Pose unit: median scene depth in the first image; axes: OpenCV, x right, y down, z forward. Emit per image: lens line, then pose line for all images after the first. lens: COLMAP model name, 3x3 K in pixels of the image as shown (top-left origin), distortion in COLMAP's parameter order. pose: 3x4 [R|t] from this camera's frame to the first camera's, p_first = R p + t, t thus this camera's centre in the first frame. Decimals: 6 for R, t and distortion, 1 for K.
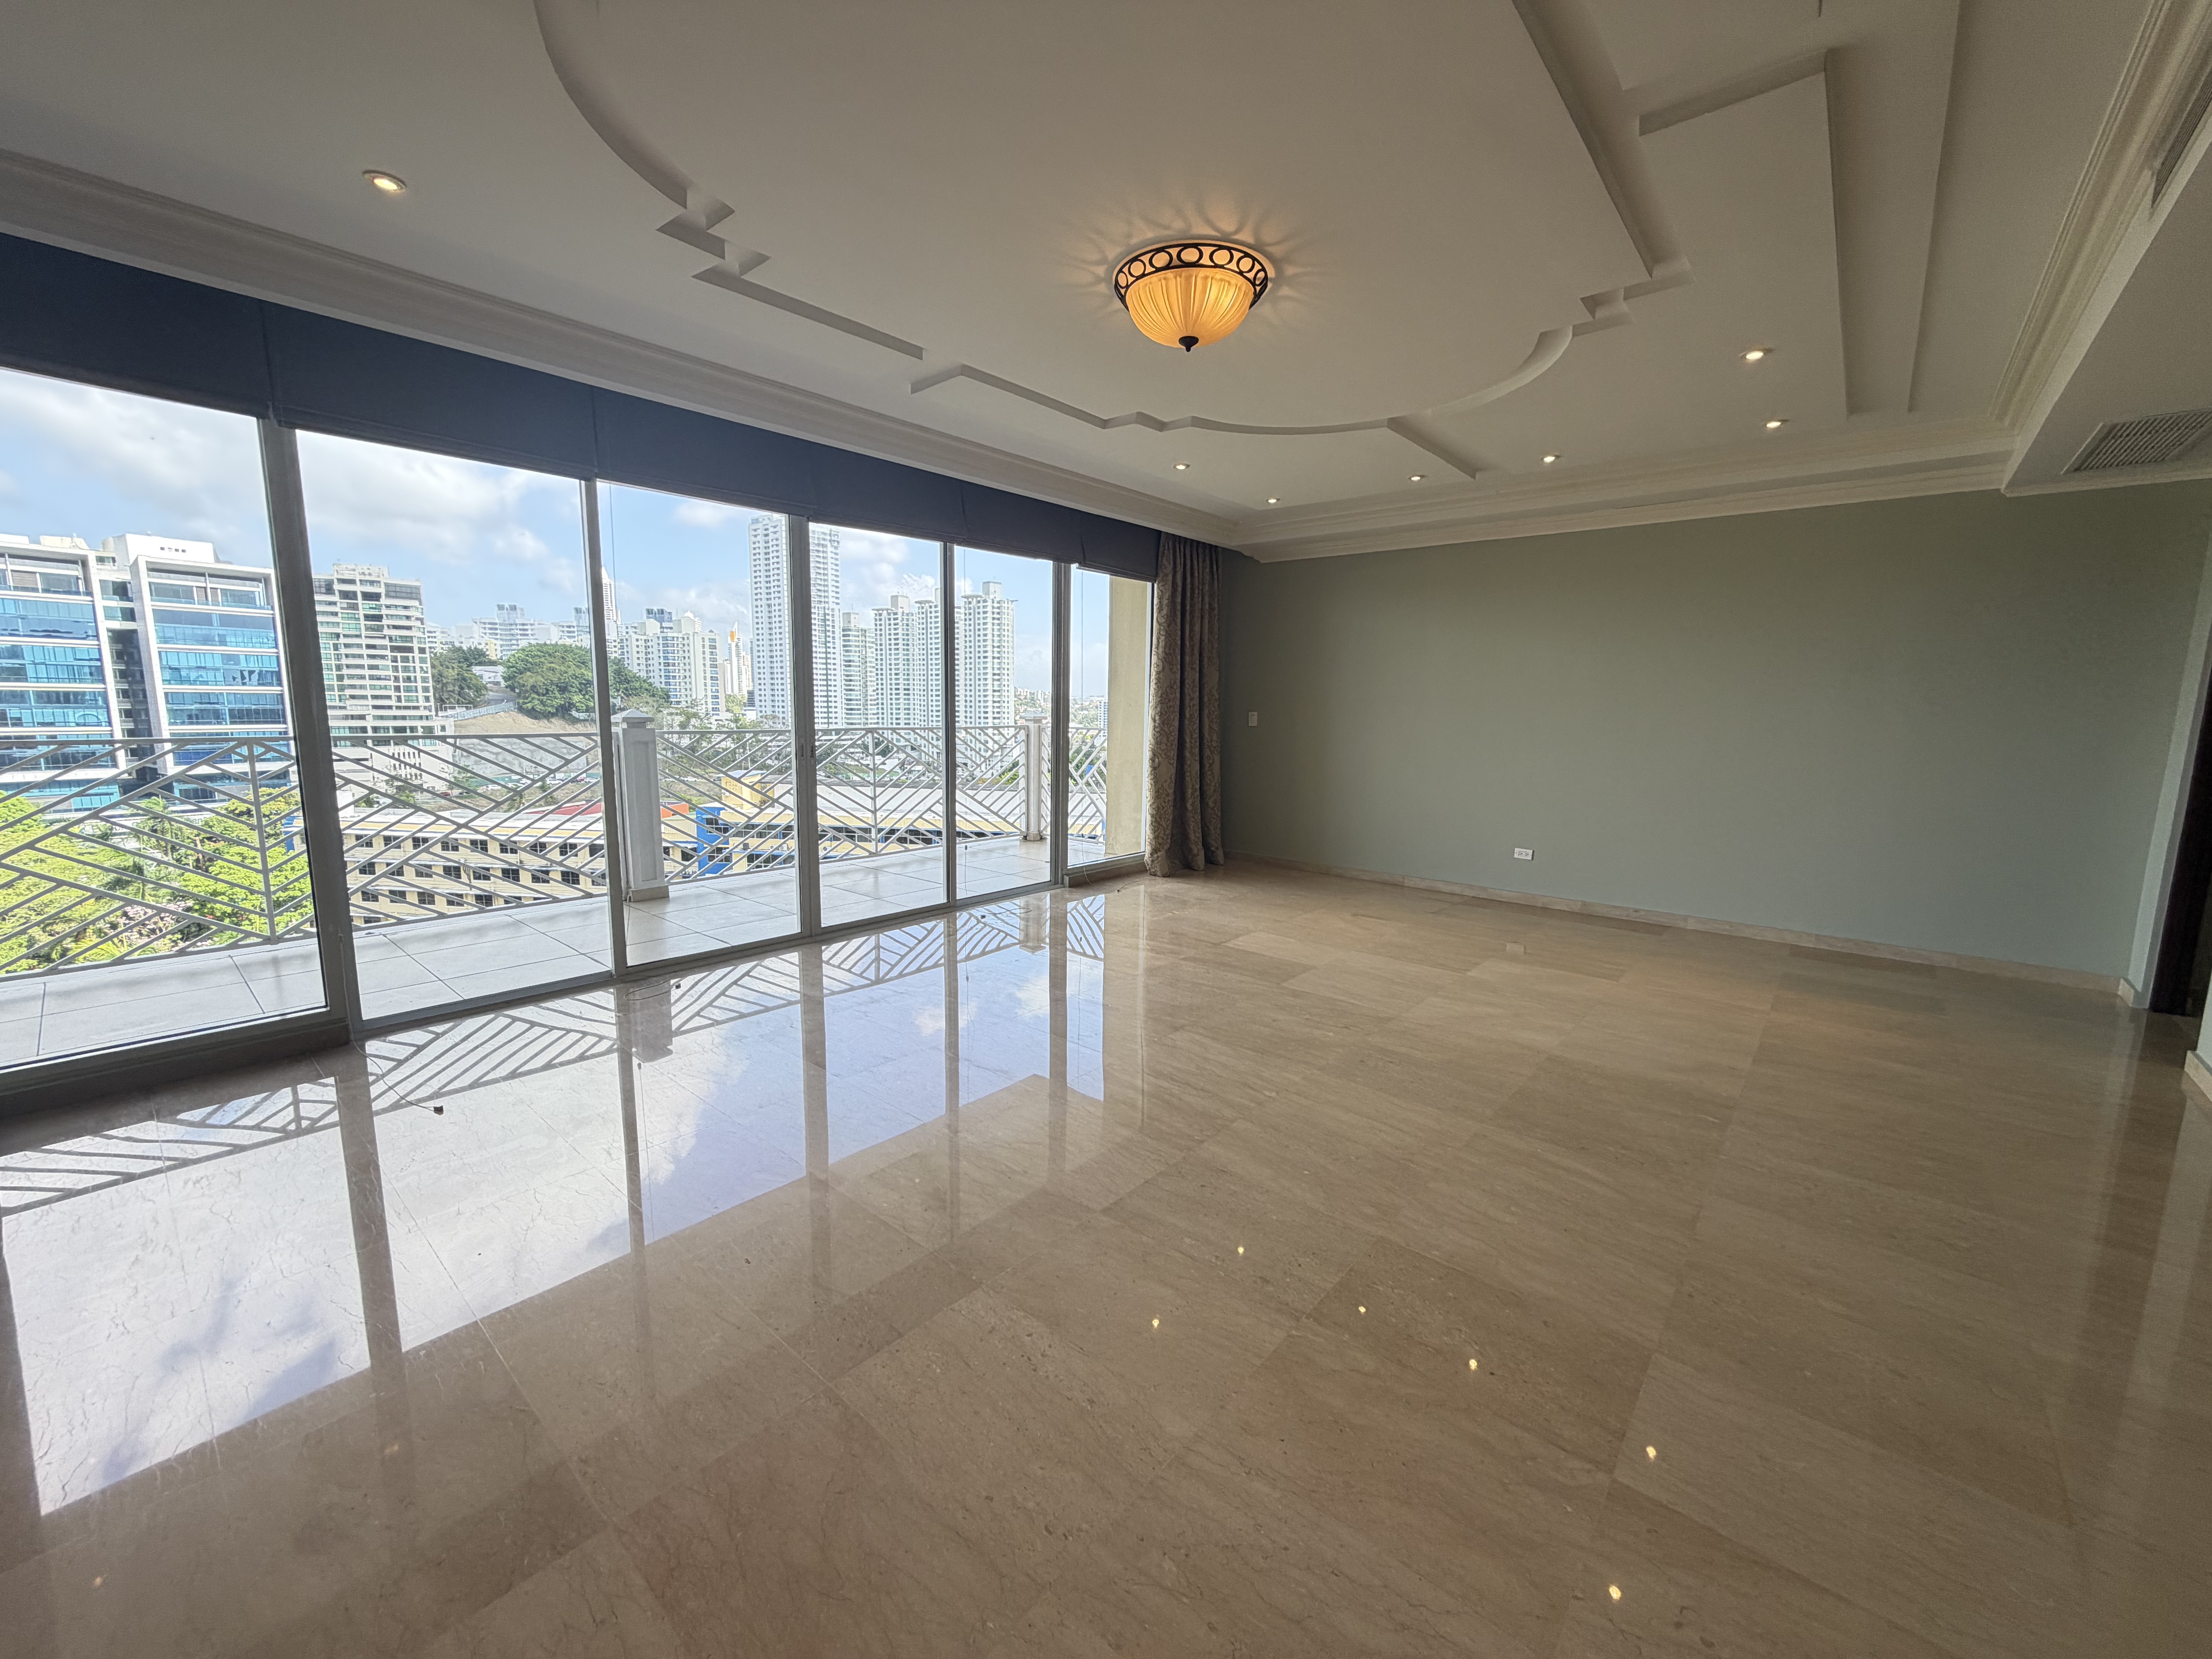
lens RADIAL K [[880.6, 0, 1104.2], [0, 880.6, 828.9], [0, 0, 1]] dist [0.000694, -0.000271]
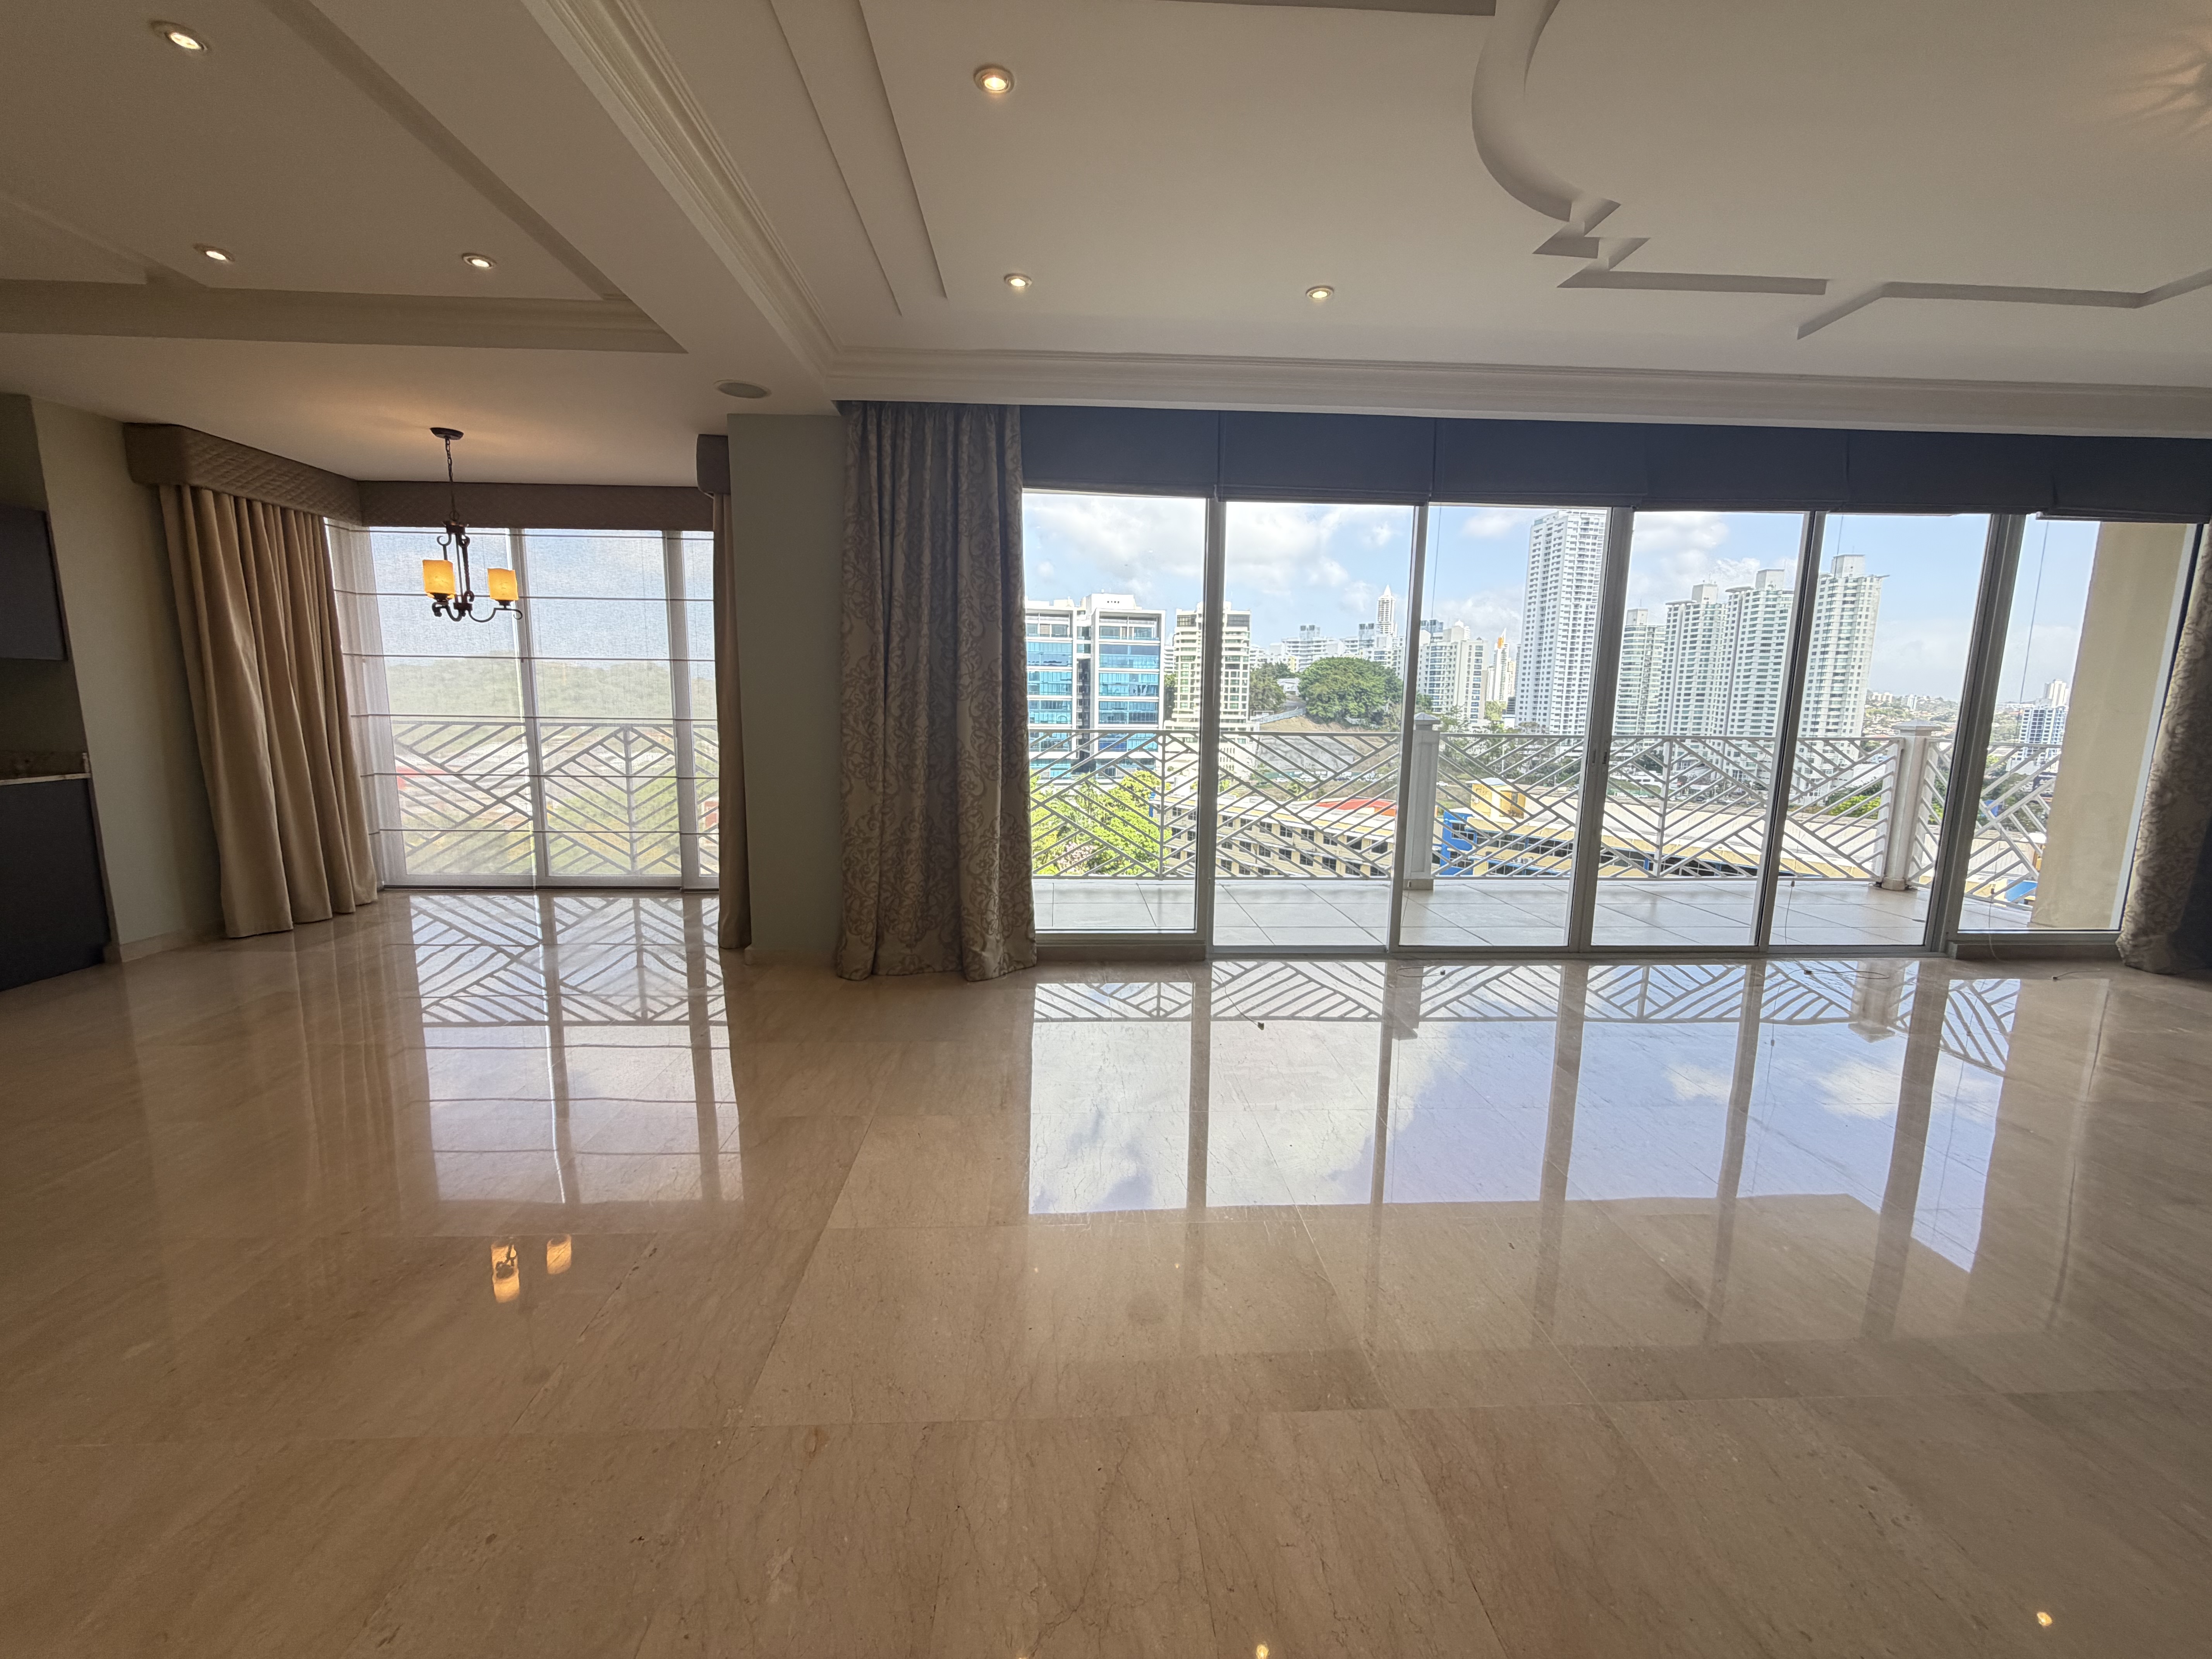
lens RADIAL K [[880.6, 0, 1100.8], [0, 880.6, 830.0], [0, 0, 1]] dist [0.000694, -0.000271]
pose [[0.690869, 0.101629, -0.715801, -0.015660], [-0.106364, 0.993585, 0.038409, 0.006499], [0.715113, 0.049600, 0.697247, -0.024222]]
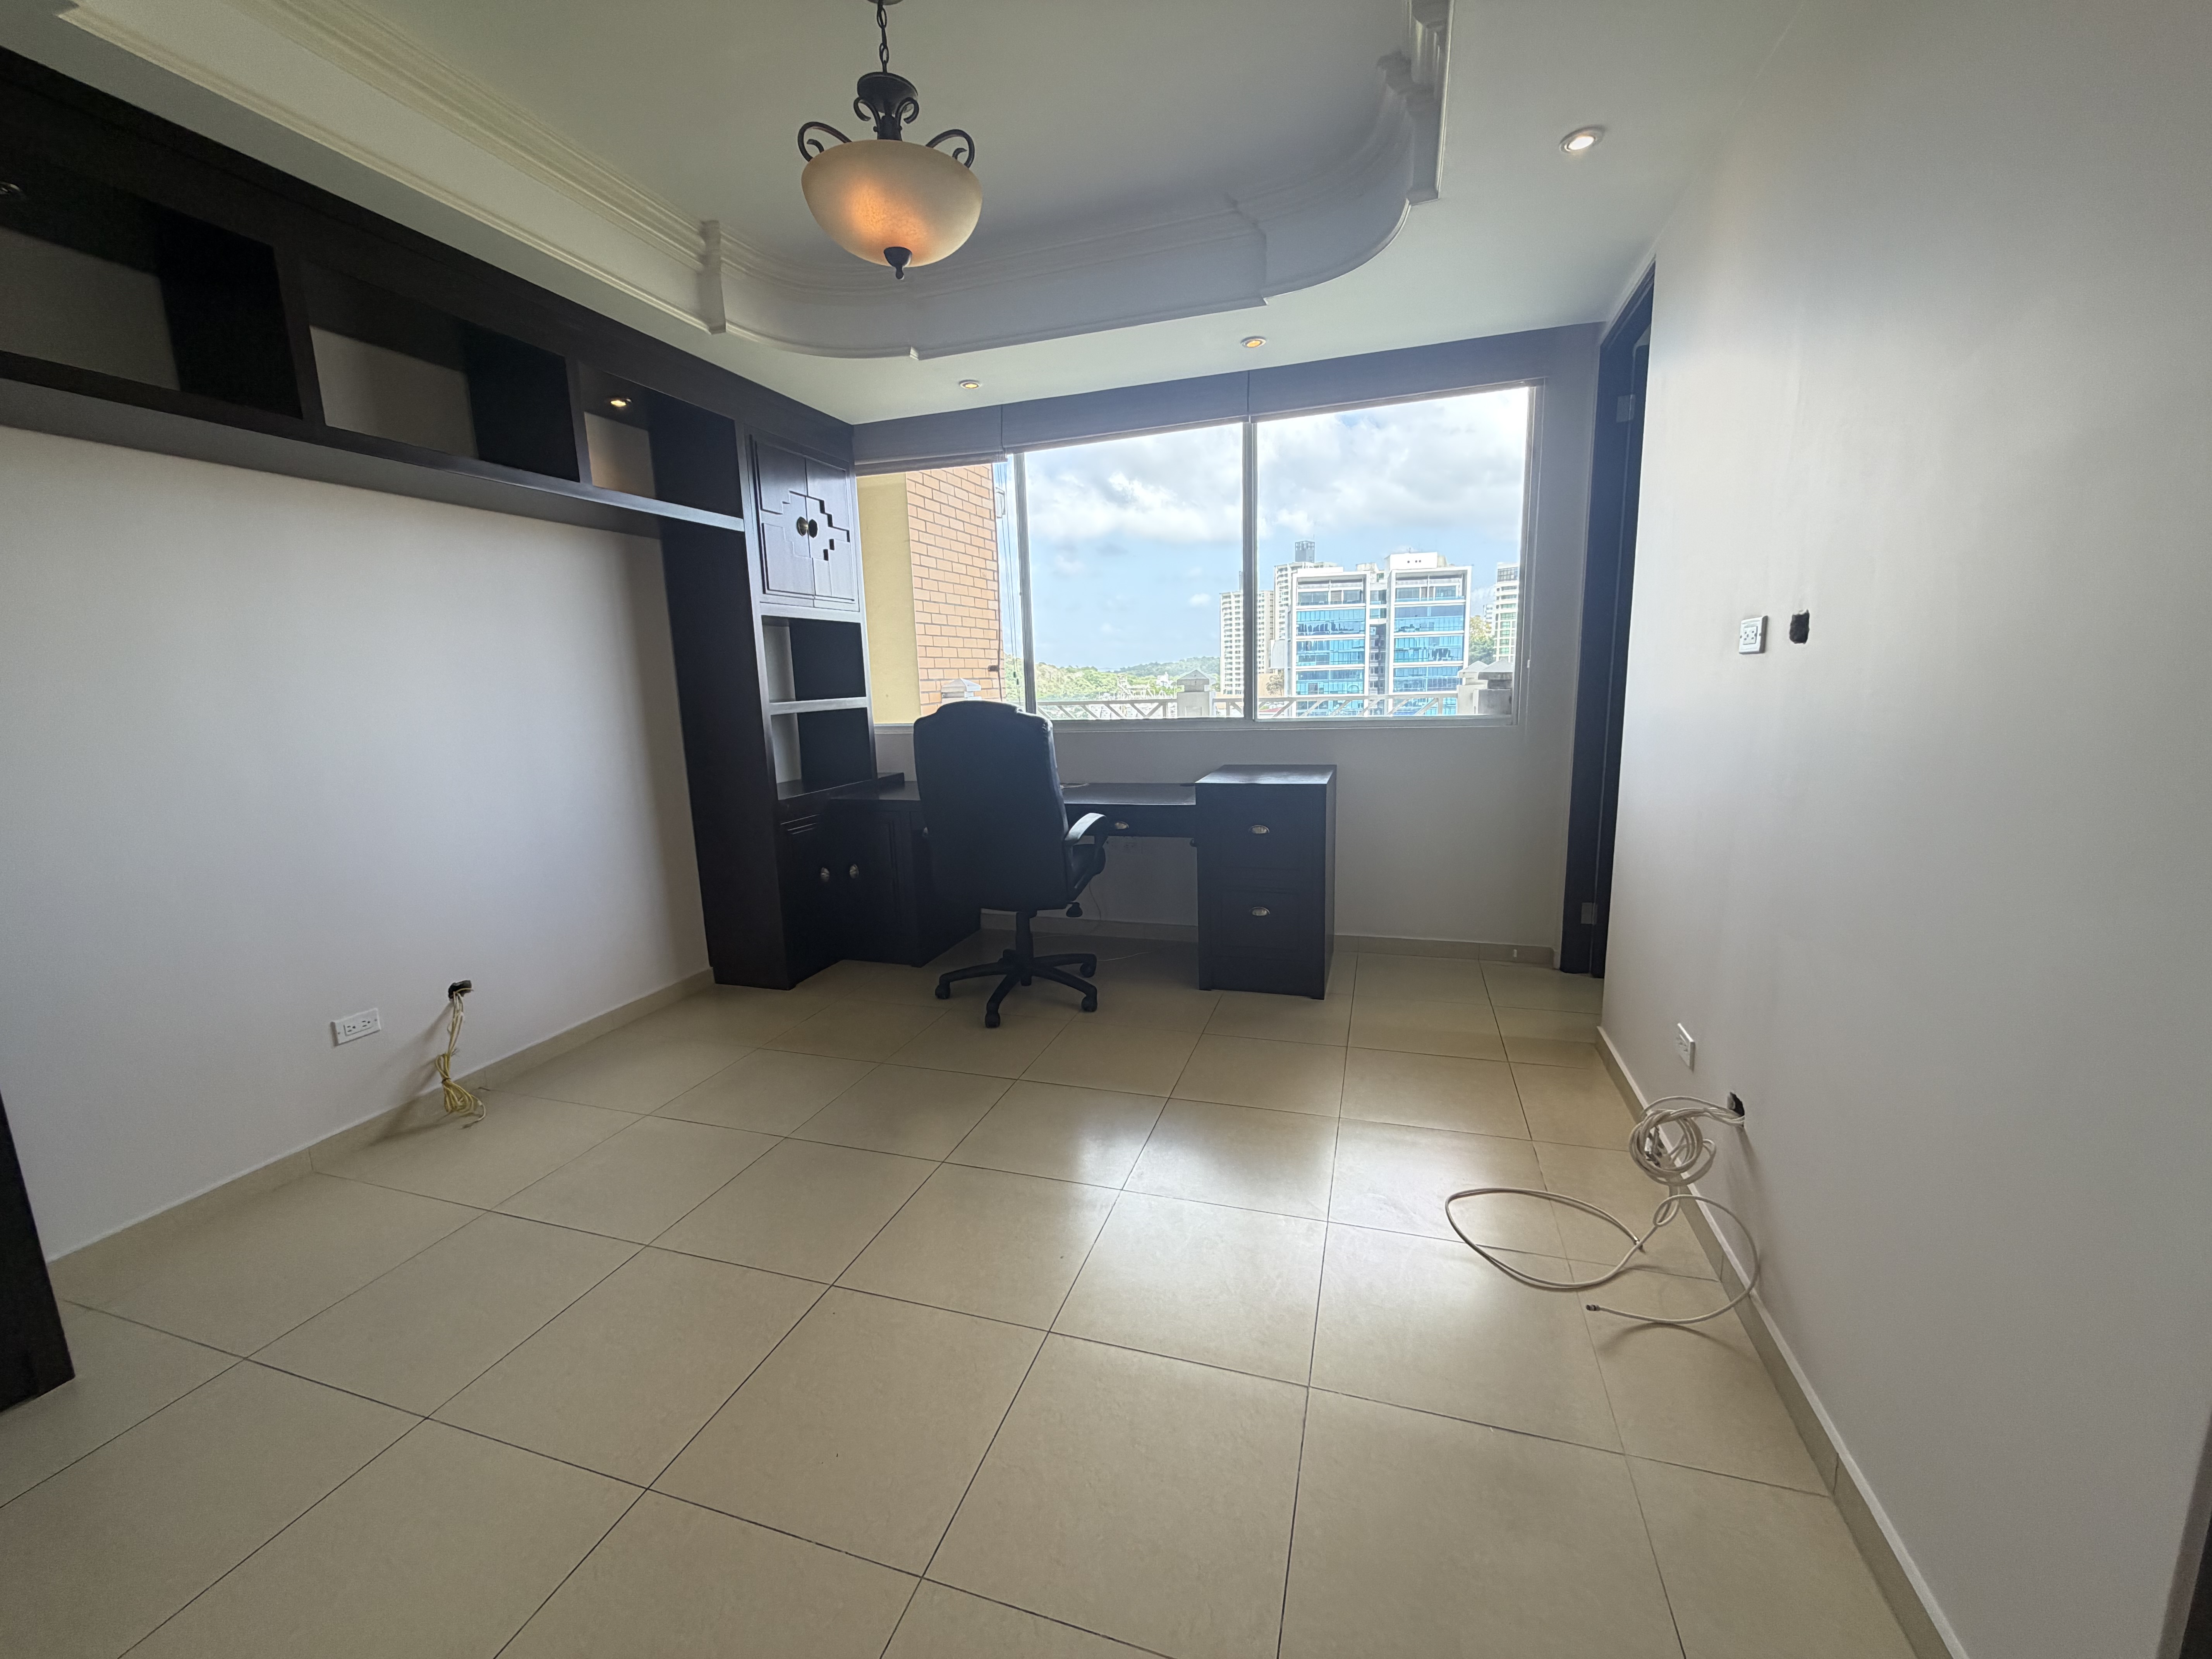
lens RADIAL K [[880.6, 0, 1110.5], [0, 880.6, 827.7], [0, 0, 1]] dist [0.000694, -0.000271]
pose [[0.394539, 0.129245, -0.909744, 0.737230], [-0.093752, 0.990554, 0.100066, -0.061485], [0.914084, 0.045811, 0.402929, 0.796364]]
